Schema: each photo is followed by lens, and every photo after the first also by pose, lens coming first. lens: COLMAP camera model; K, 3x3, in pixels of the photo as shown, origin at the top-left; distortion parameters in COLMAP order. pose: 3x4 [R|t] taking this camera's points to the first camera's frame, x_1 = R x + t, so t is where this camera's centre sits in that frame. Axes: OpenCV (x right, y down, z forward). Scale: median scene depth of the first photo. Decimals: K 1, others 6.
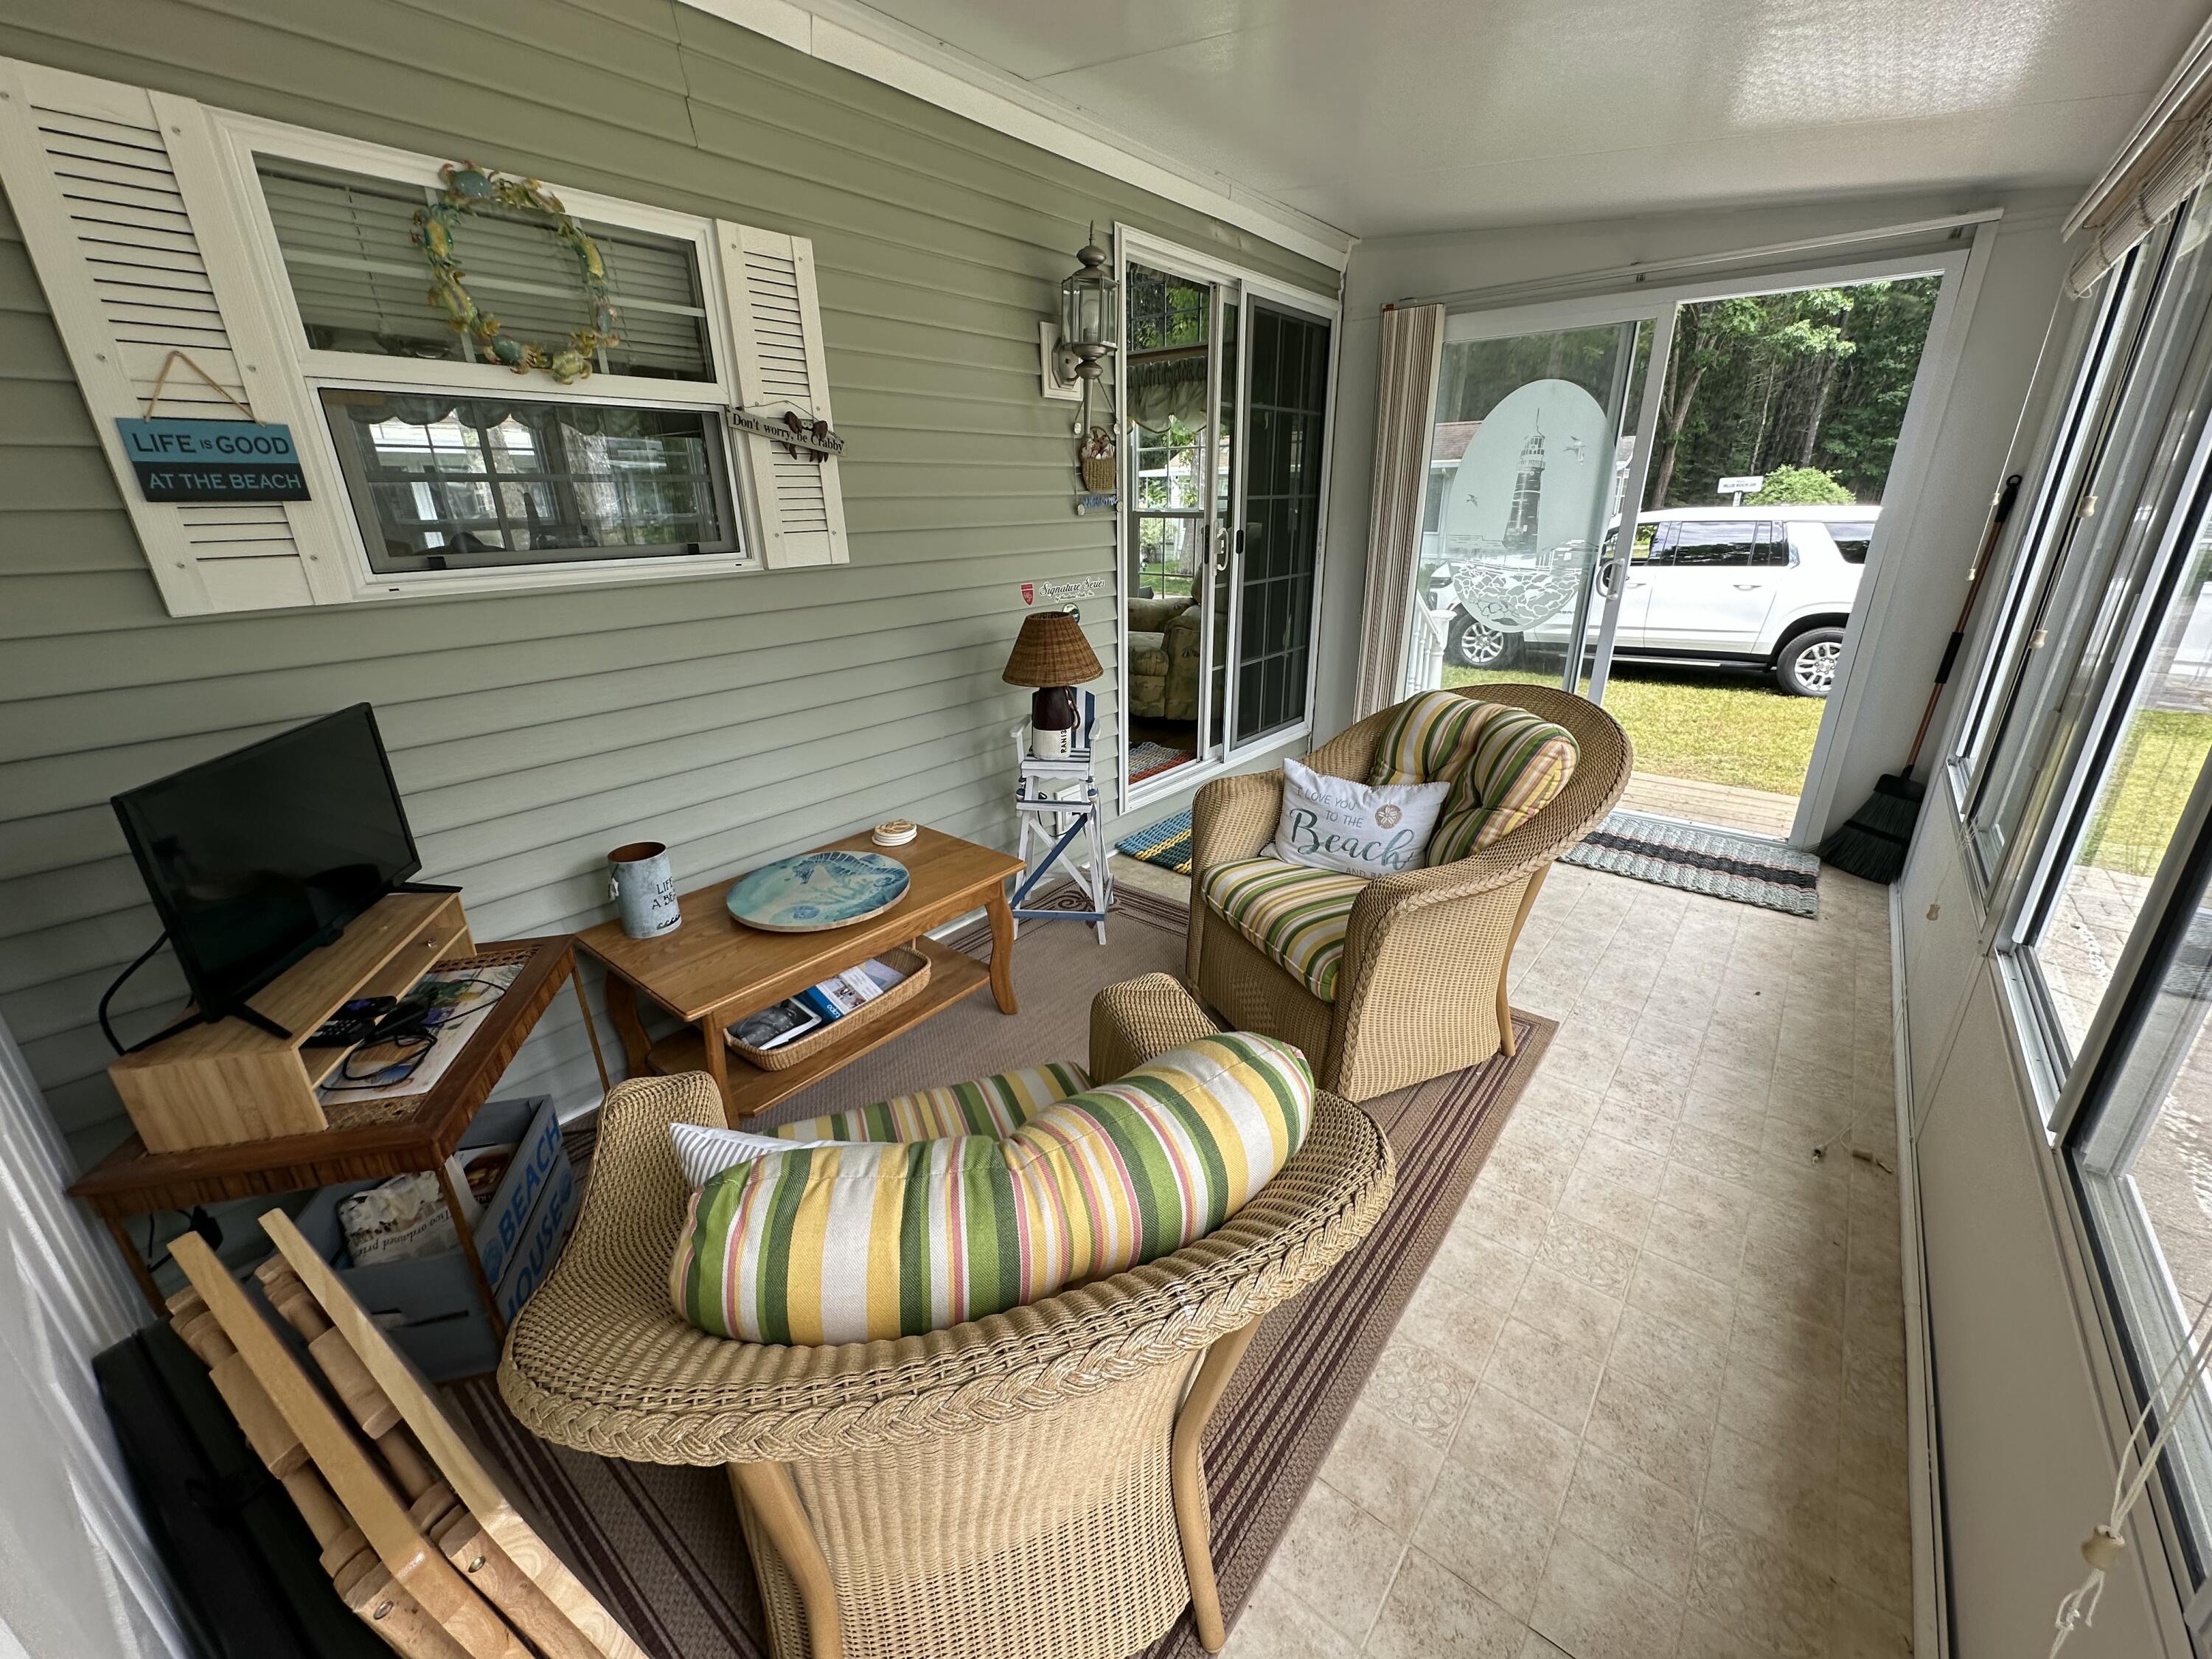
lens RADIAL K [[880.0, 0, 1105.6], [0, 880.0, 827.5], [0, 0, 1]] dist [-0.001528, 0.000329]
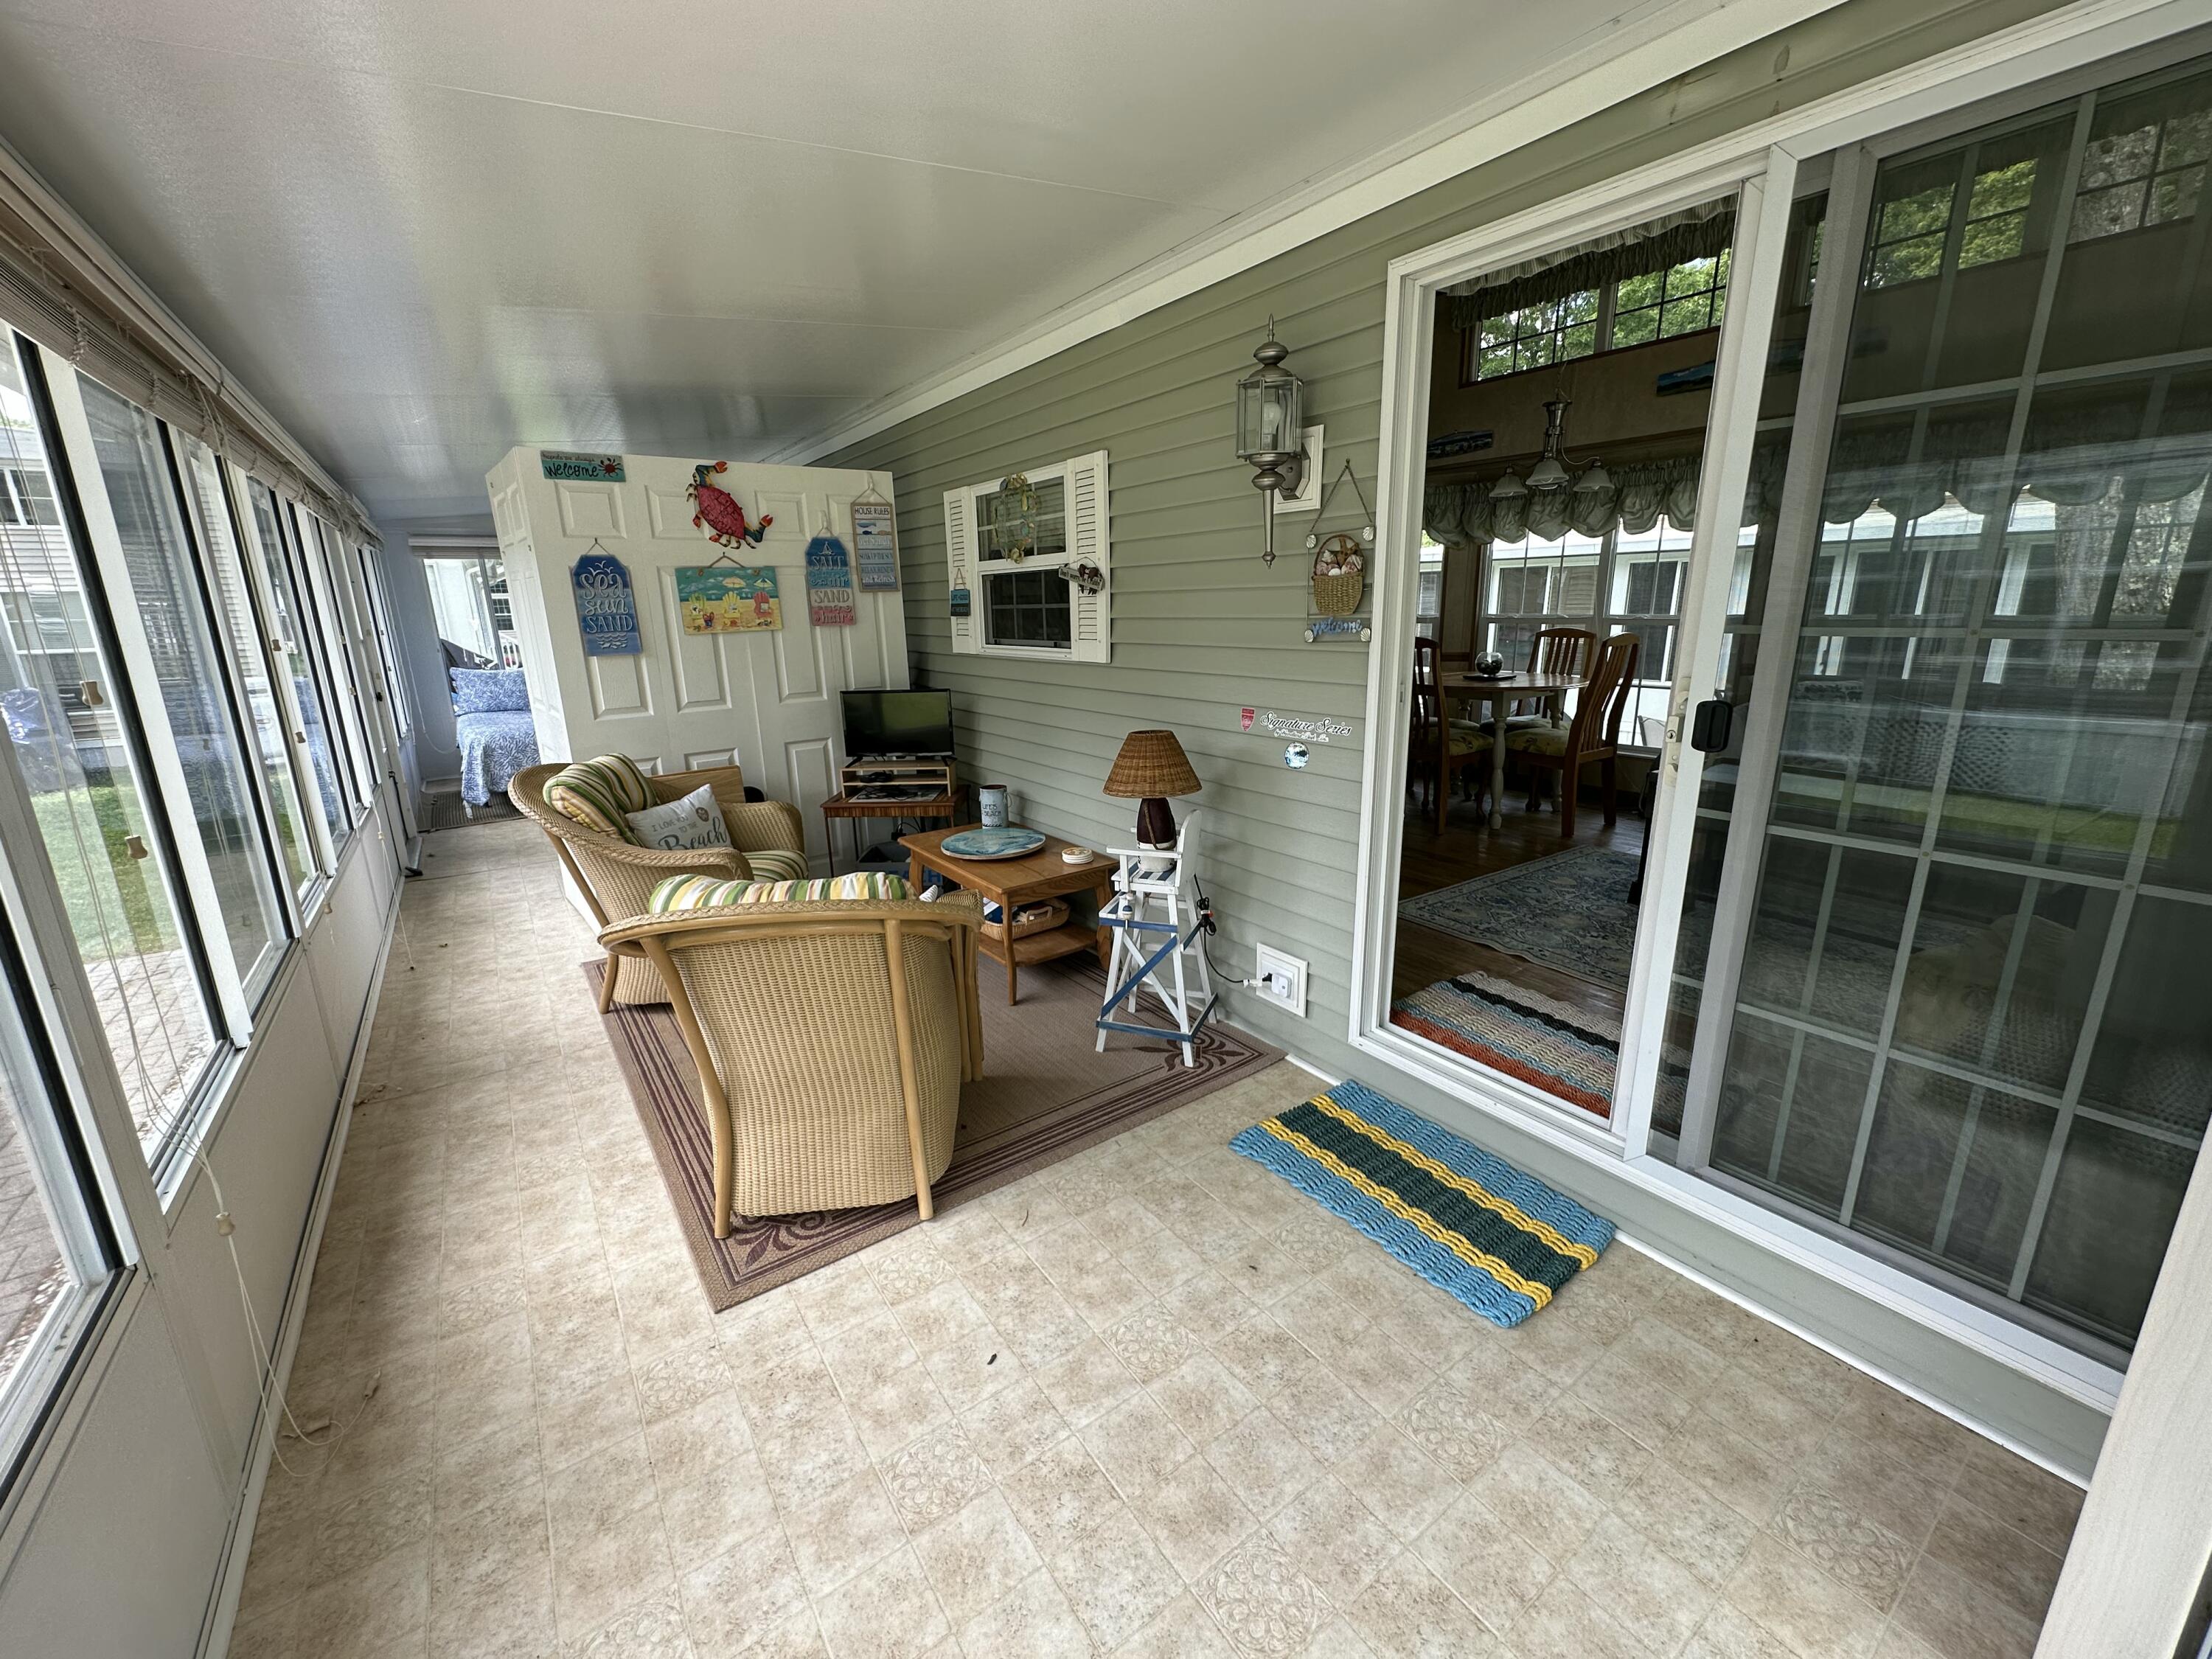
lens RADIAL K [[880.0, 0, 1105.6], [0, 880.0, 827.5], [0, 0, 1]] dist [-0.001528, 0.000329]
pose [[-0.269805, 0.255819, -0.928311, 1.164735], [-0.318194, 0.886220, 0.336700, -0.586666], [0.908822, 0.386227, -0.157707, 1.437924]]
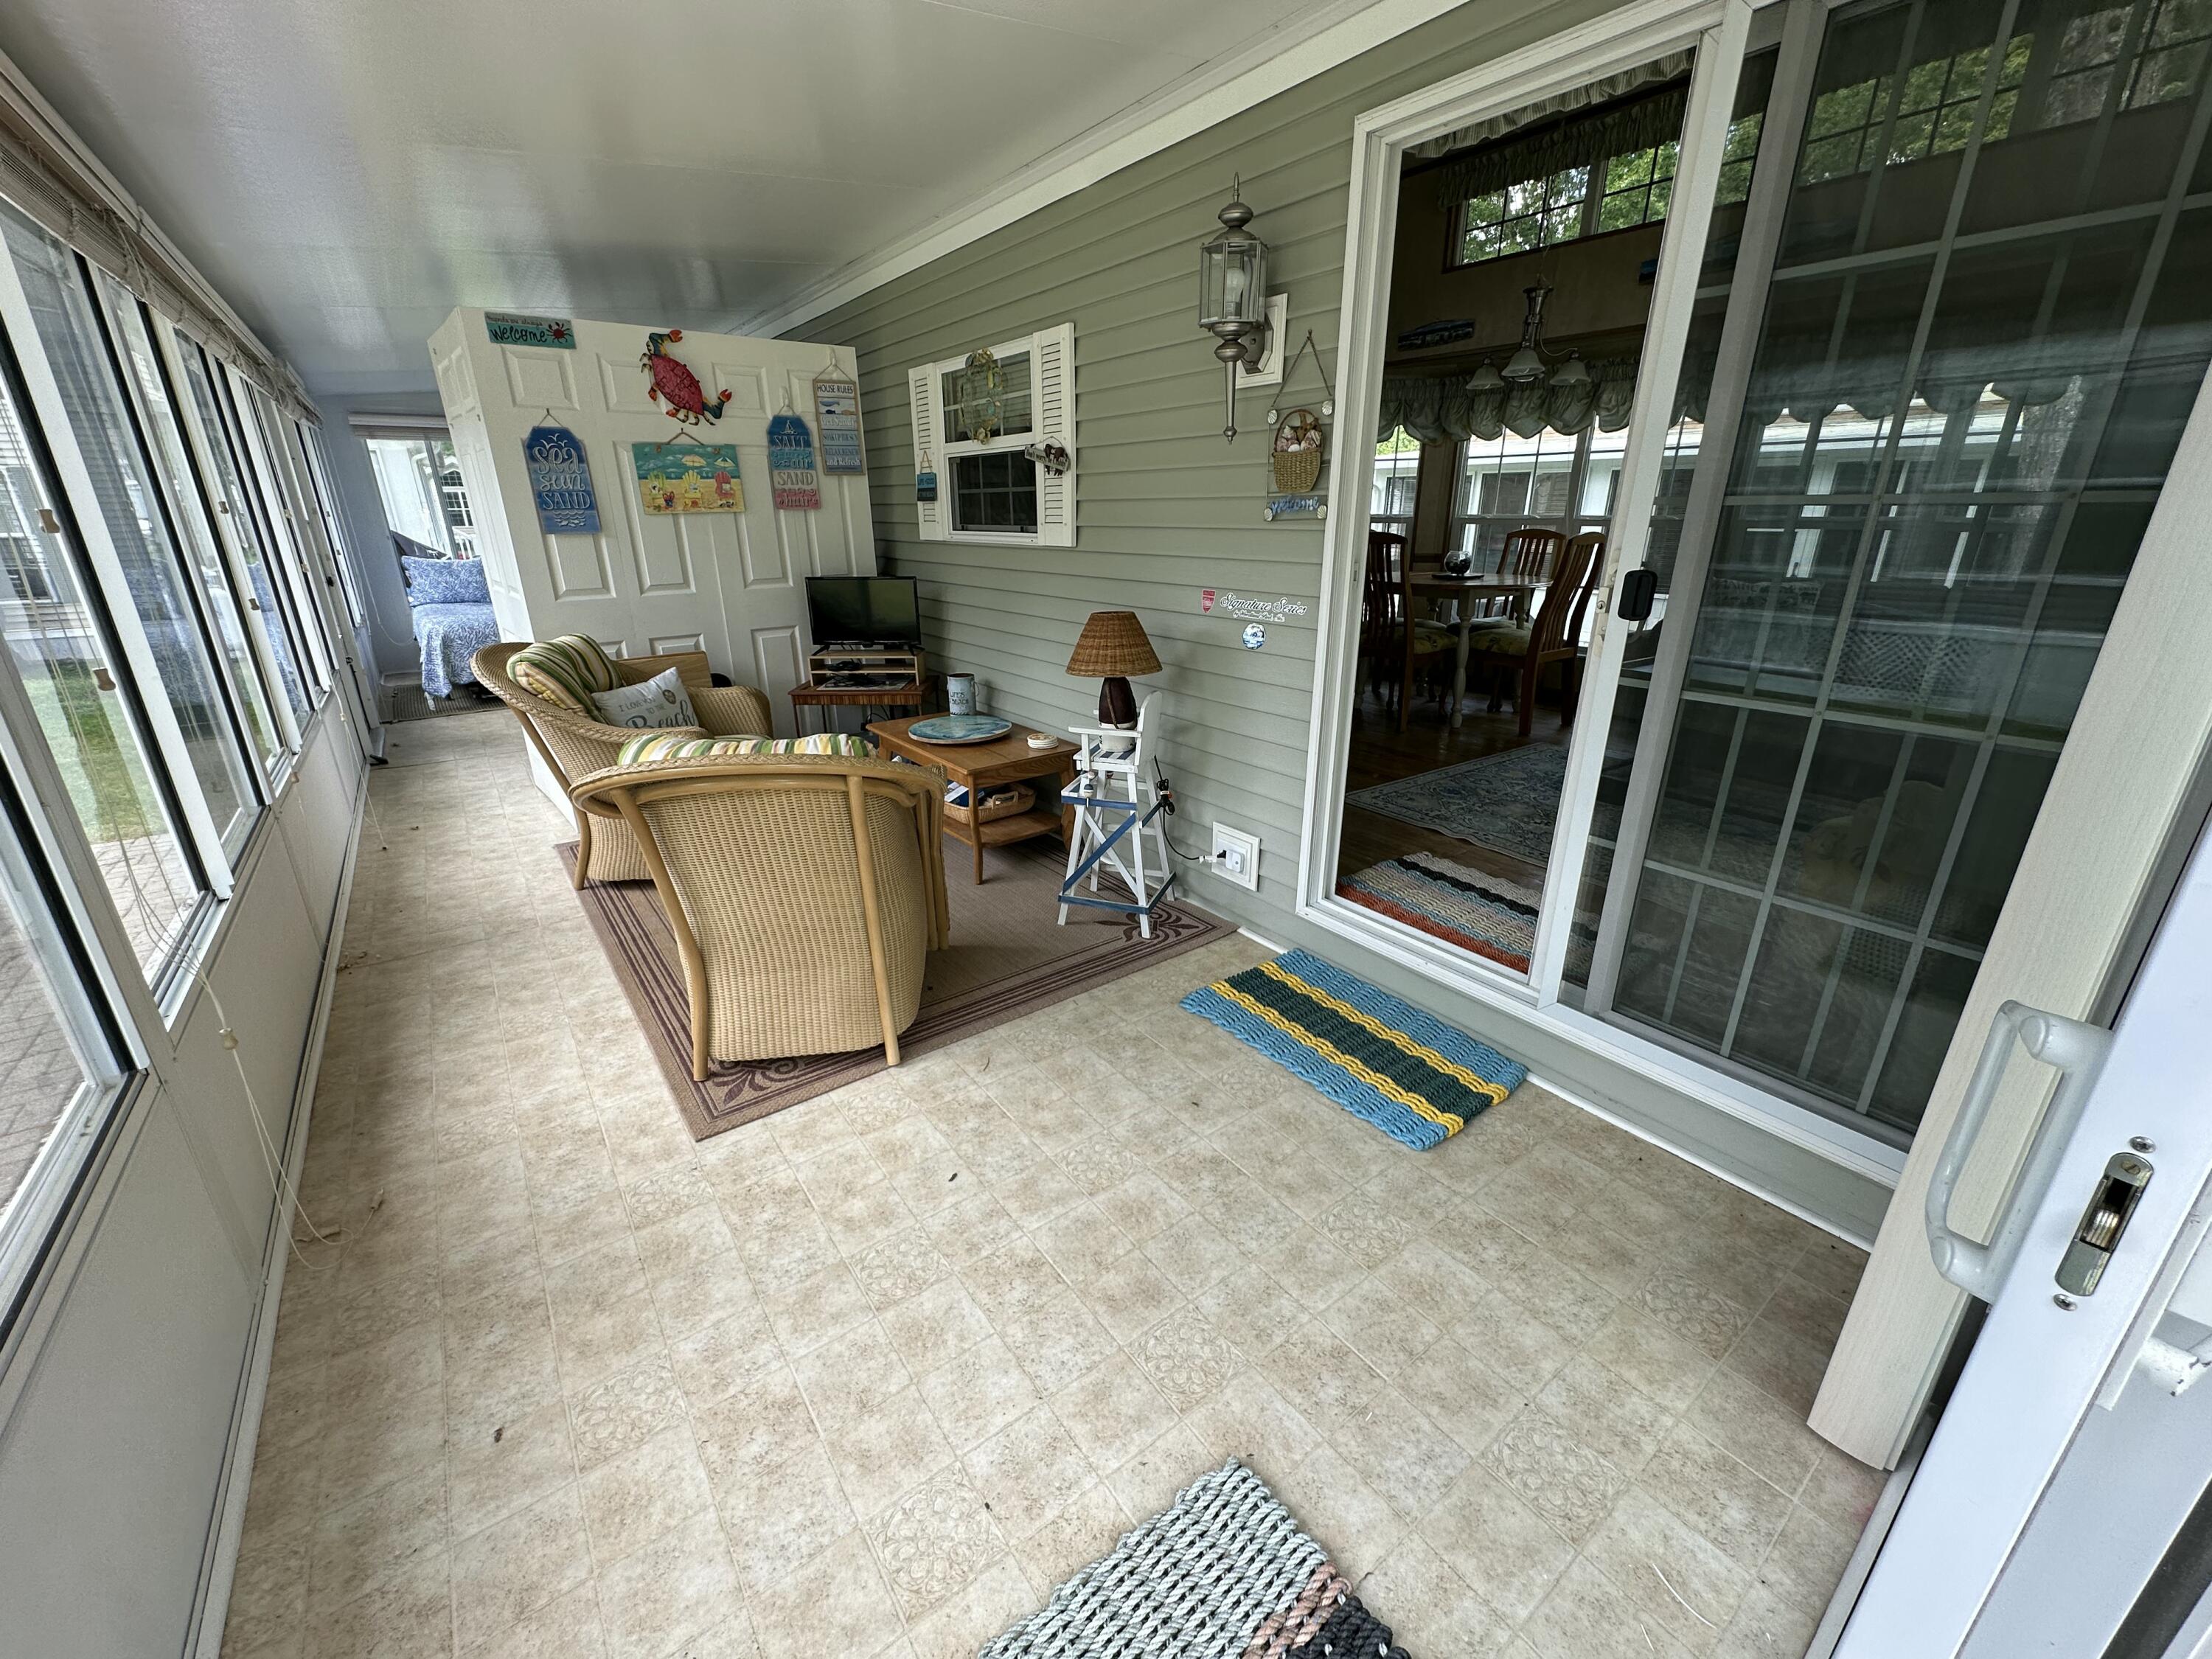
lens RADIAL K [[880.0, 0, 1105.6], [0, 880.0, 827.5], [0, 0, 1]] dist [-0.001528, 0.000329]
pose [[-0.248899, 0.342203, -0.906061, 1.211339], [-0.335691, 0.847033, 0.412124, -0.562787], [0.908494, 0.406734, -0.095951, 1.486062]]
